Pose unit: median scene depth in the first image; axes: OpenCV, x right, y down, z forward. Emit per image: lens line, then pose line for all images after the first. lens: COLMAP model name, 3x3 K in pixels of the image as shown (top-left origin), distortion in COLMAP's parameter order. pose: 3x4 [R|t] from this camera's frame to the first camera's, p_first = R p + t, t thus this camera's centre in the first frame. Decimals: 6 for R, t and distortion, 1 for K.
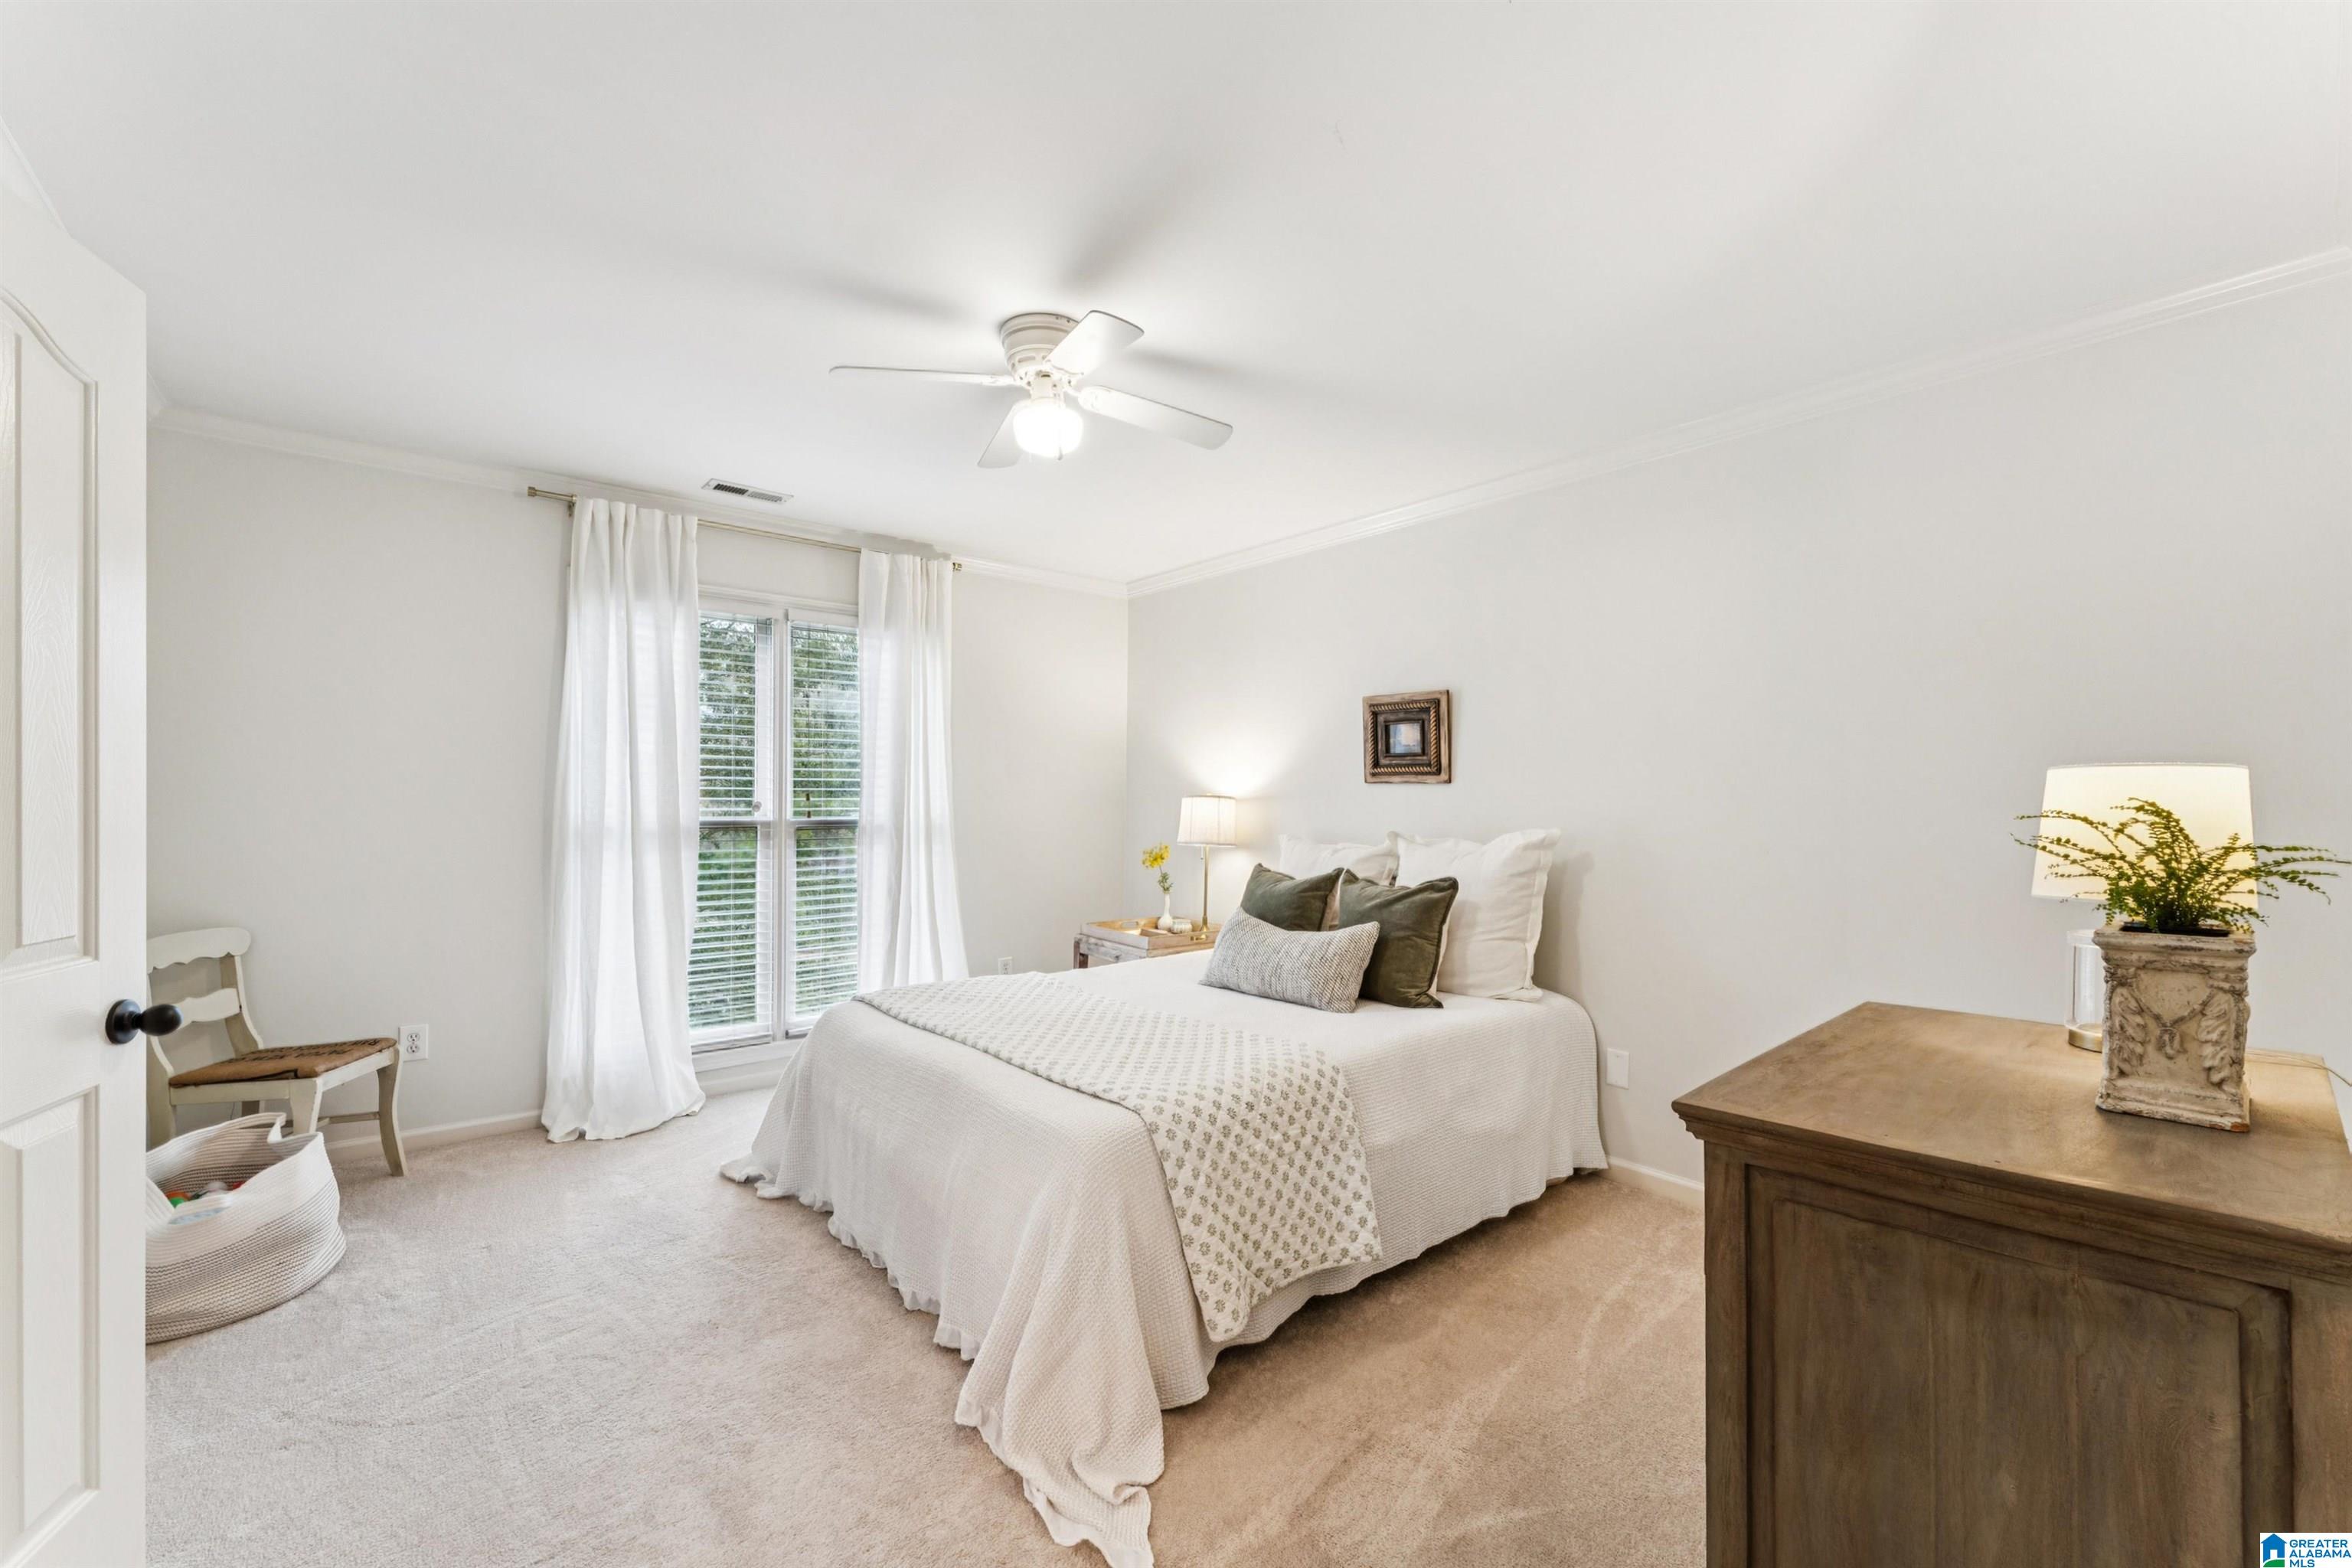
lens RADIAL K [[945.5, 0, 1164.1], [0, 945.5, 797.8], [0, 0, 1]] dist [-0.000778, 0.000293]
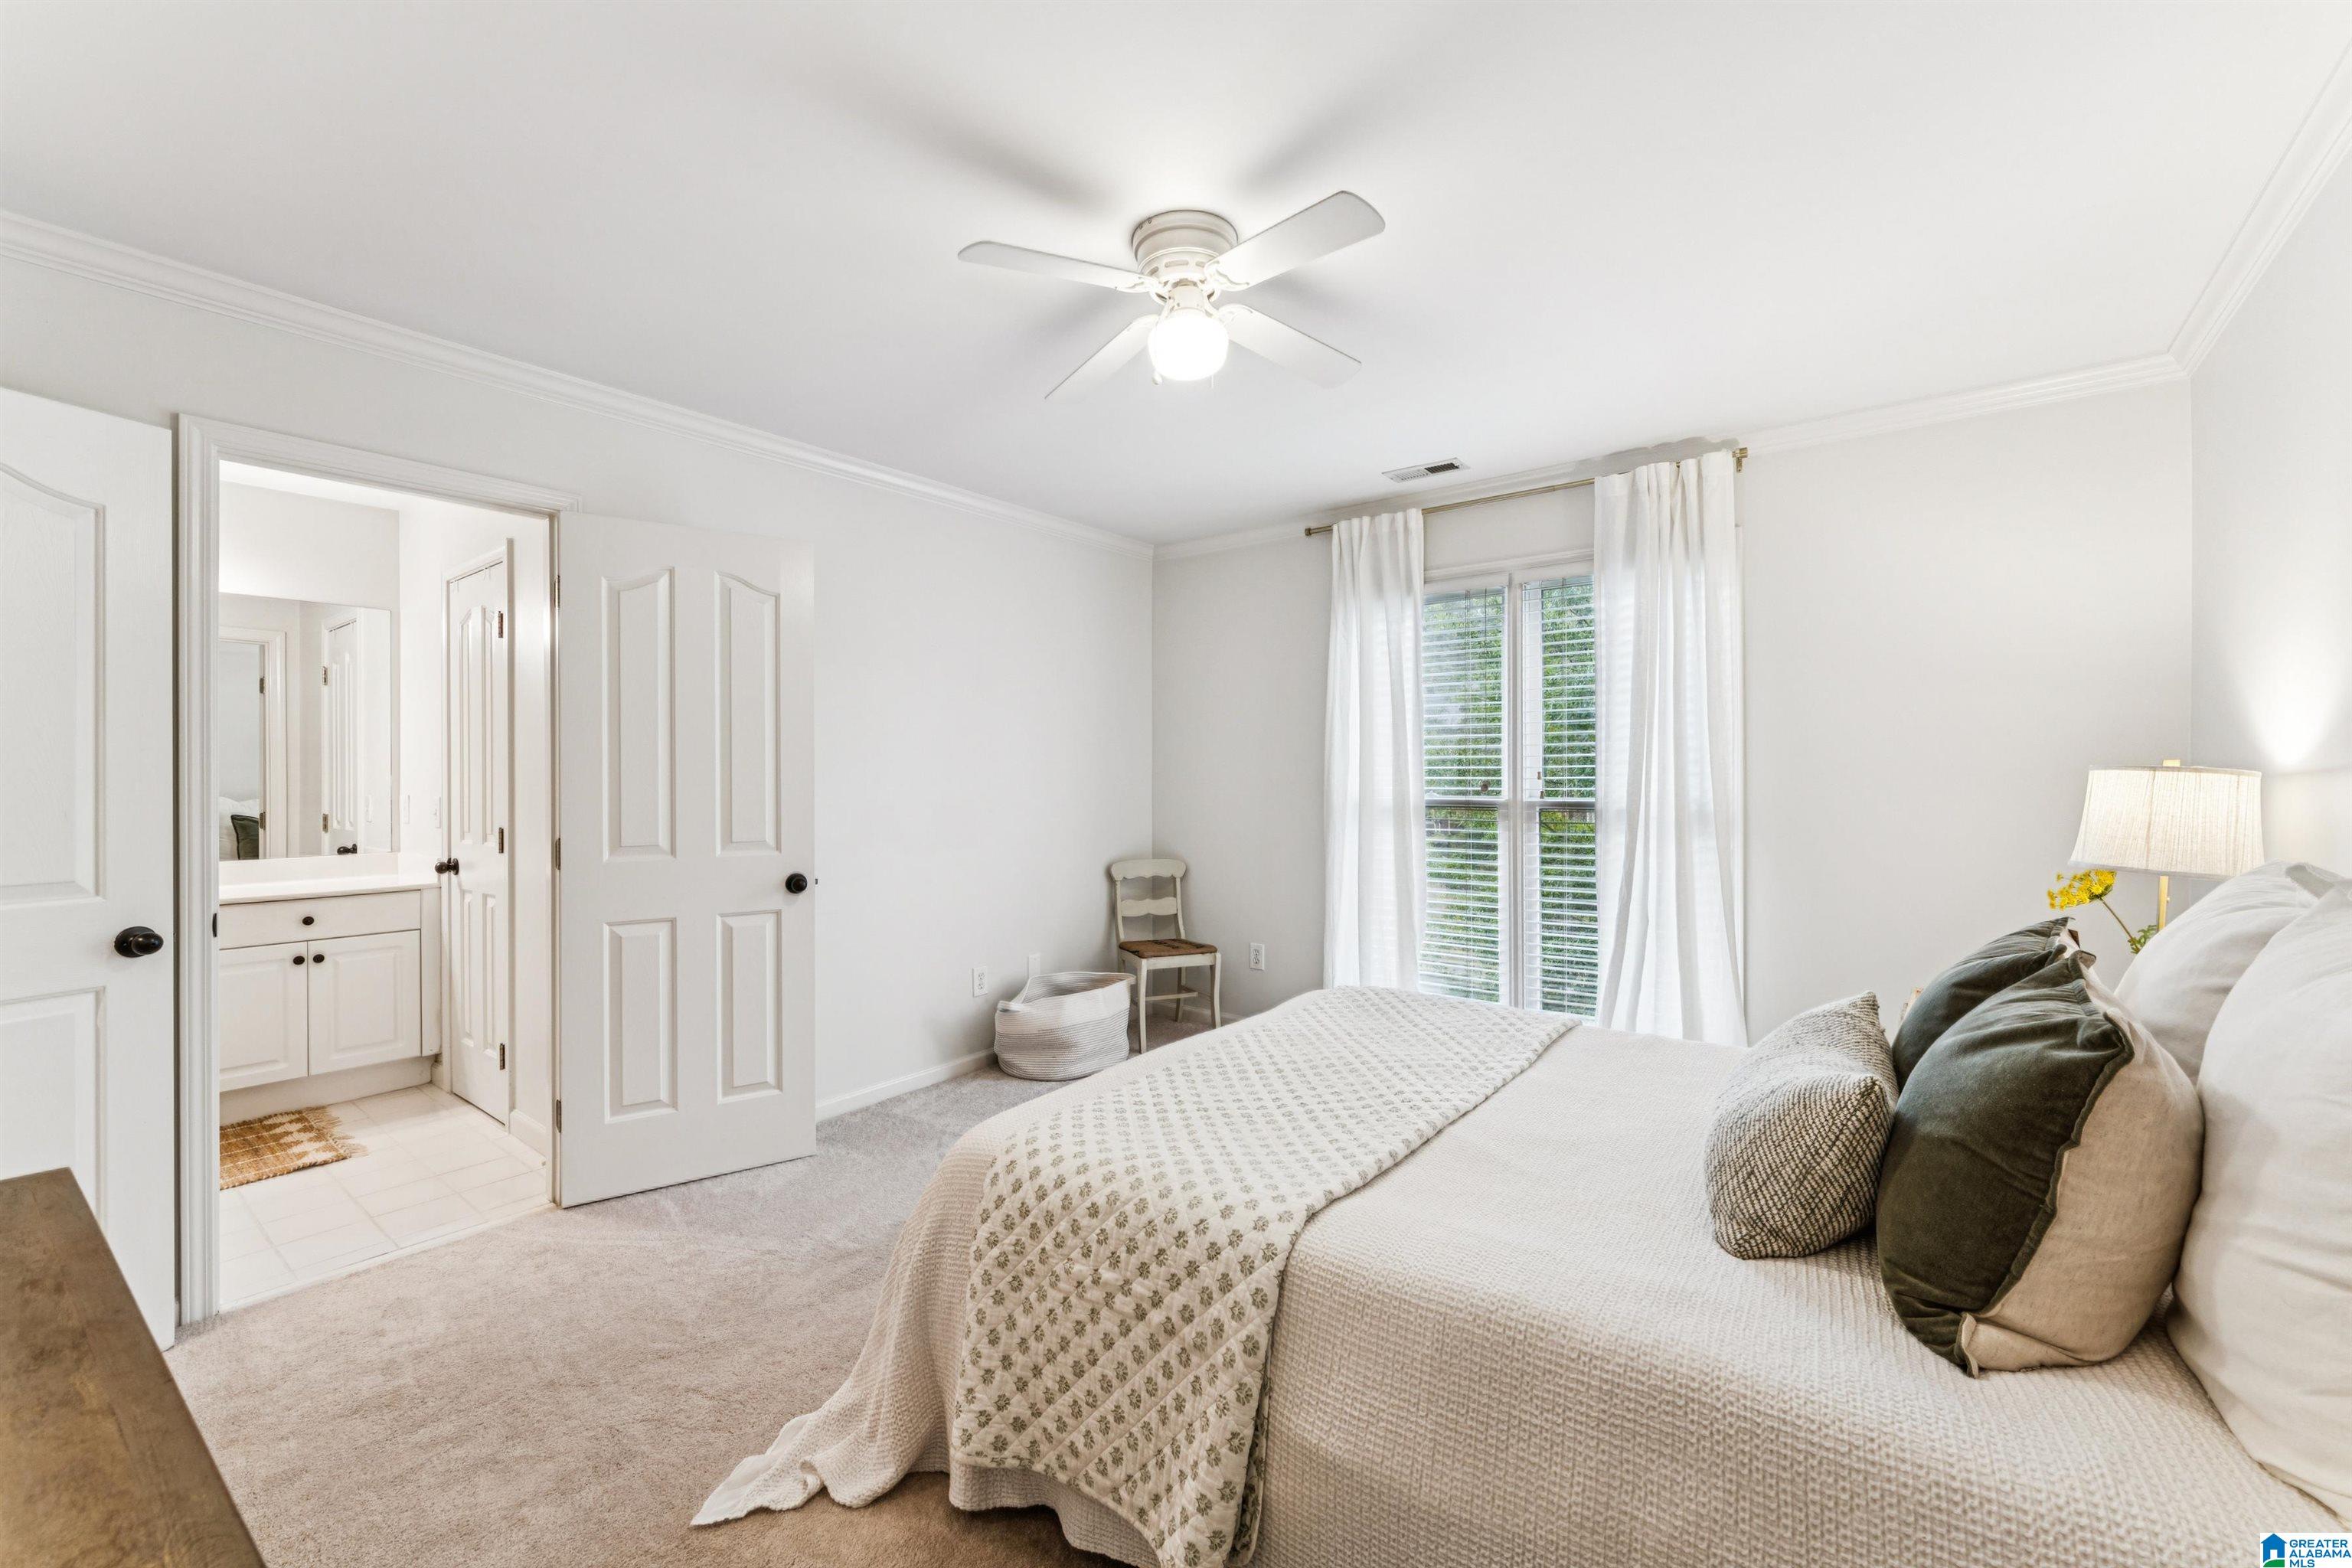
lens RADIAL K [[945.5, 0, 1181.6], [0, 945.5, 765.9], [0, 0, 1]] dist [-0.000778, 0.000293]
pose [[0.234293, -0.013341, -0.972074, 0.488845], [0.003144, 0.999911, -0.012965, 0.000837], [0.972161, -0.000018, 0.234314, 0.546669]]
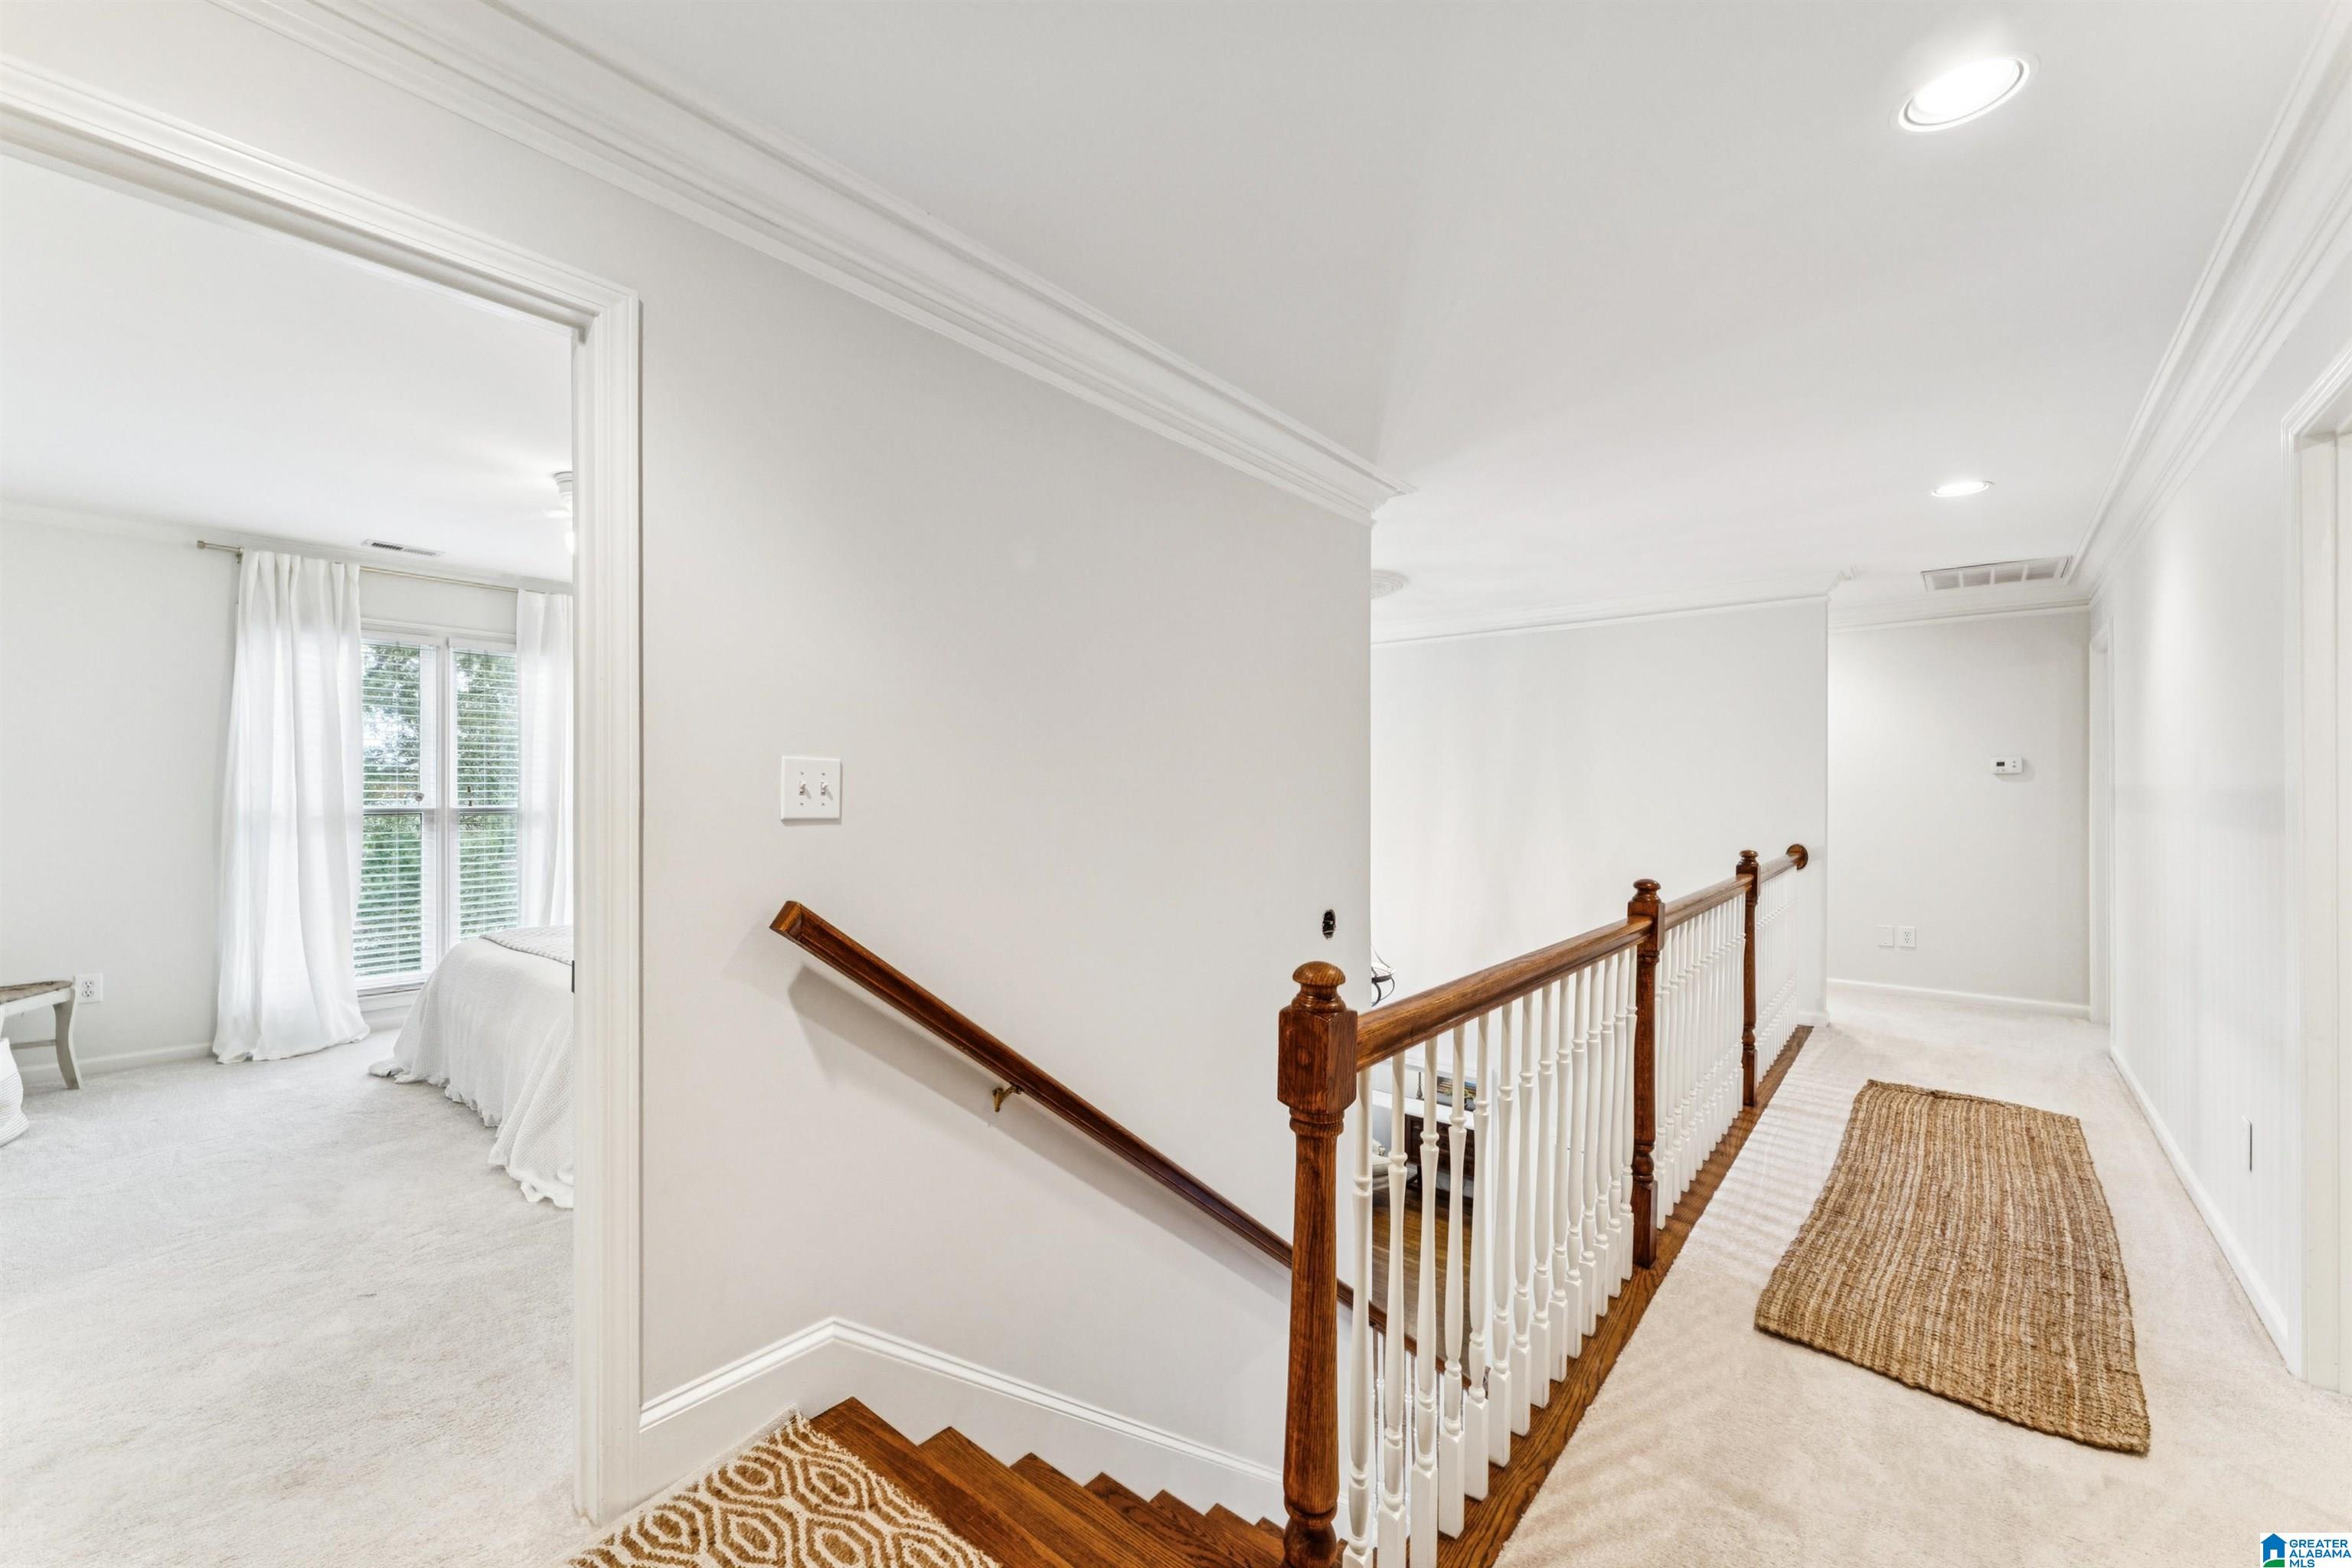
lens RADIAL K [[945.5, 0, 1185.0], [0, 945.5, 790.4], [0, 0, 1]] dist [-0.000778, 0.000293]
pose [[0.981549, -0.007653, 0.191058, 0.362641], [0.008559, 0.999956, -0.003915, 0.016074], [-0.191020, 0.005478, 0.981571, -0.466897]]
